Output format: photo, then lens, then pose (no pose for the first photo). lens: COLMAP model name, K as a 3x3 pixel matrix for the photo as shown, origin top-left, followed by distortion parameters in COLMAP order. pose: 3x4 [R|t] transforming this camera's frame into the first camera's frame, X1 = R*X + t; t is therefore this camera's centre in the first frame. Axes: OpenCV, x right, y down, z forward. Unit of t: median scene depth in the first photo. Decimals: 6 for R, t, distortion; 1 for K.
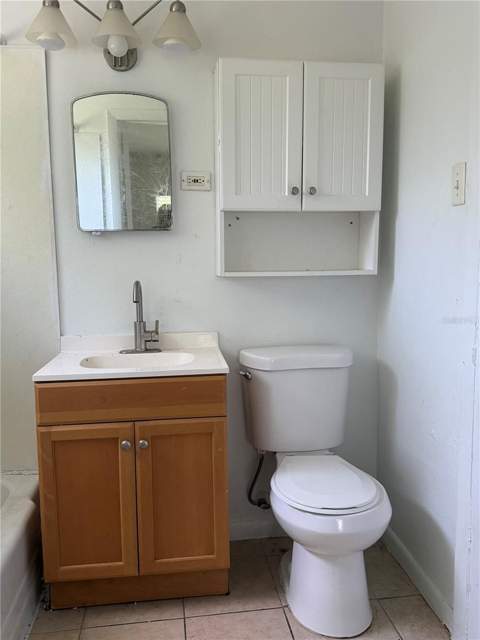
lens RADIAL K [[574.2, 0, 238.2], [0, 574.2, 330.9], [0, 0, 1]] dist [0.139546, -0.207226]
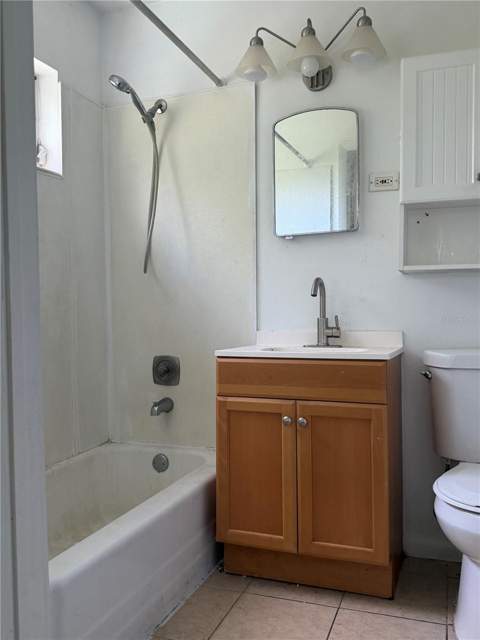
lens RADIAL K [[579.6, 0, 241.8], [0, 579.6, 330.0], [0, 0, 1]] dist [0.248271, -0.452412]
pose [[0.884863, 0.017520, -0.465521, 0.217835], [-0.067076, 0.993671, -0.090101, 0.124382], [0.460996, 0.110953, 0.880439, -0.009876]]
